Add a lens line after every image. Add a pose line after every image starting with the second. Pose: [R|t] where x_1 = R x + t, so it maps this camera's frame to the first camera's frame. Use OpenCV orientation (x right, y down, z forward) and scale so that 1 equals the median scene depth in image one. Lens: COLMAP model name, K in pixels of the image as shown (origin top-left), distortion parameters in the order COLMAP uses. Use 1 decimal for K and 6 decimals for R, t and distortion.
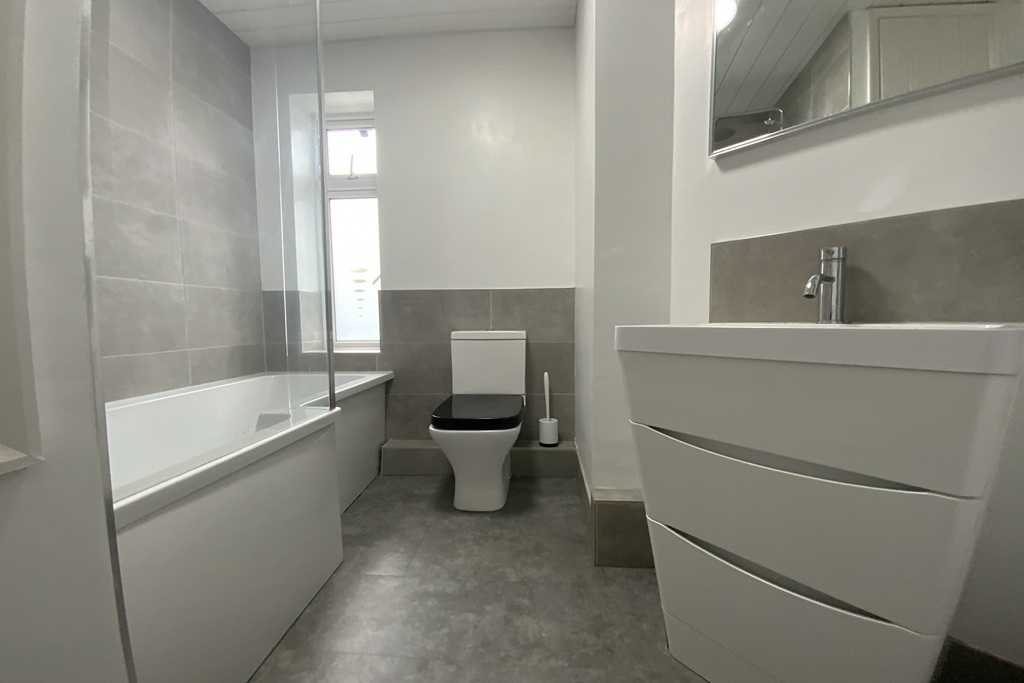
lens RADIAL K [[413.9, 0, 513.7], [0, 413.9, 351.9], [0, 0, 1]] dist [0.011988, -0.012505]
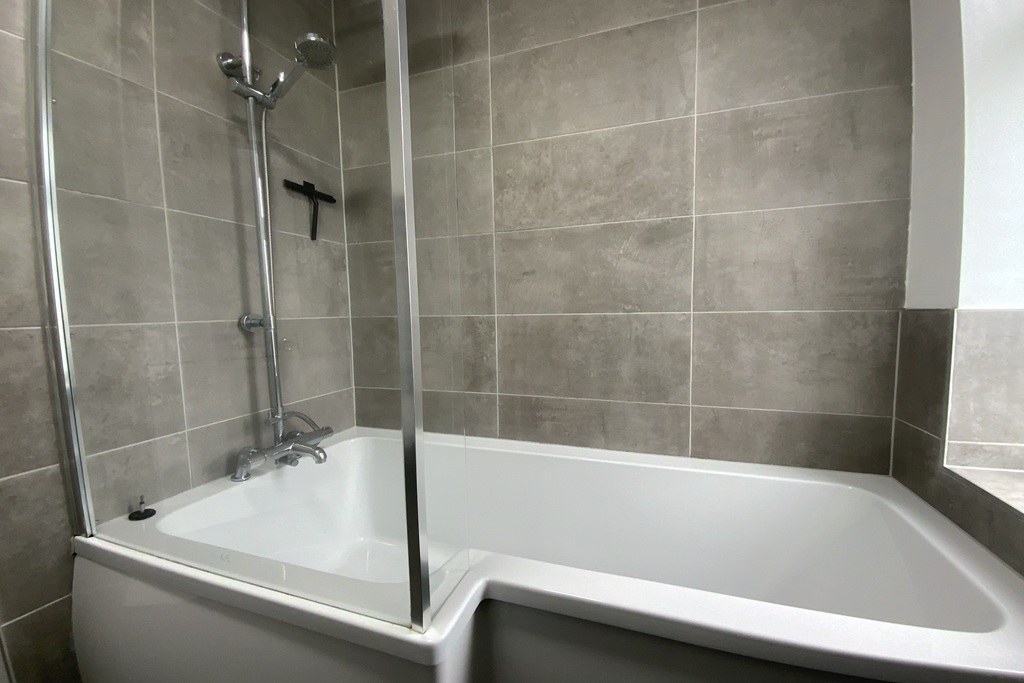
lens RADIAL K [[413.9, 0, 512.7], [0, 413.9, 342.5], [0, 0, 1]] dist [0.011988, -0.012505]
pose [[-0.279941, 0.100965, -0.954693, -0.045457], [-0.051265, 0.991463, 0.119886, -0.179478], [0.958648, 0.082503, -0.272375, 0.900330]]
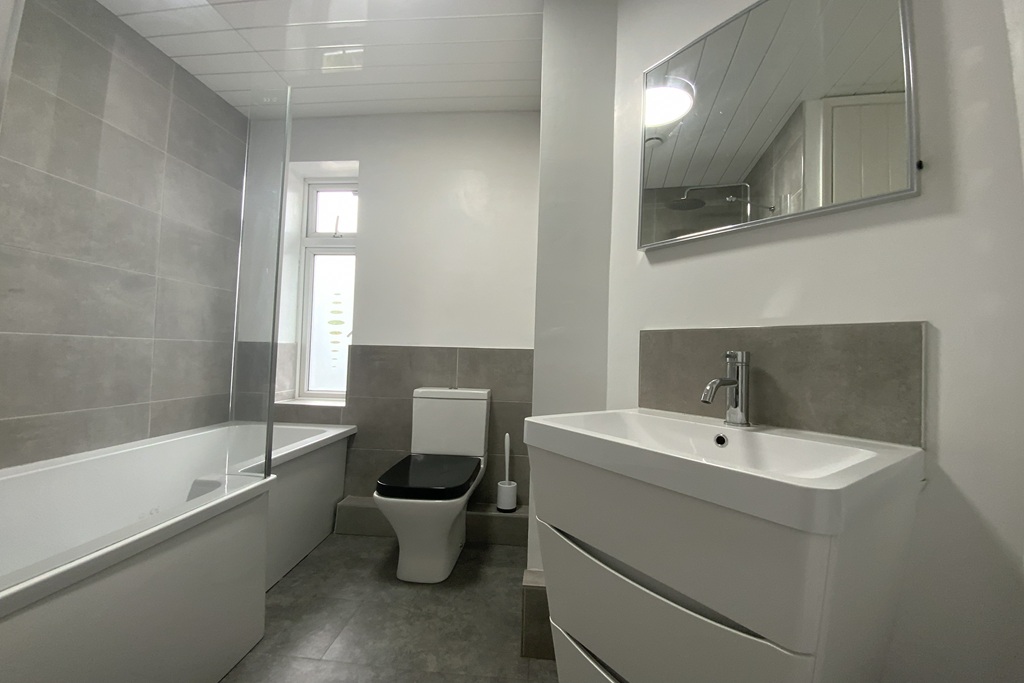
lens RADIAL K [[413.9, 0, 516.2], [0, 413.9, 343.2], [0, 0, 1]] dist [0.011988, -0.012505]
pose [[0.999225, 0.035955, -0.016030, 0.128366], [-0.037395, 0.994174, -0.101090, -0.079553], [0.012302, 0.101611, 0.994748, -0.021322]]
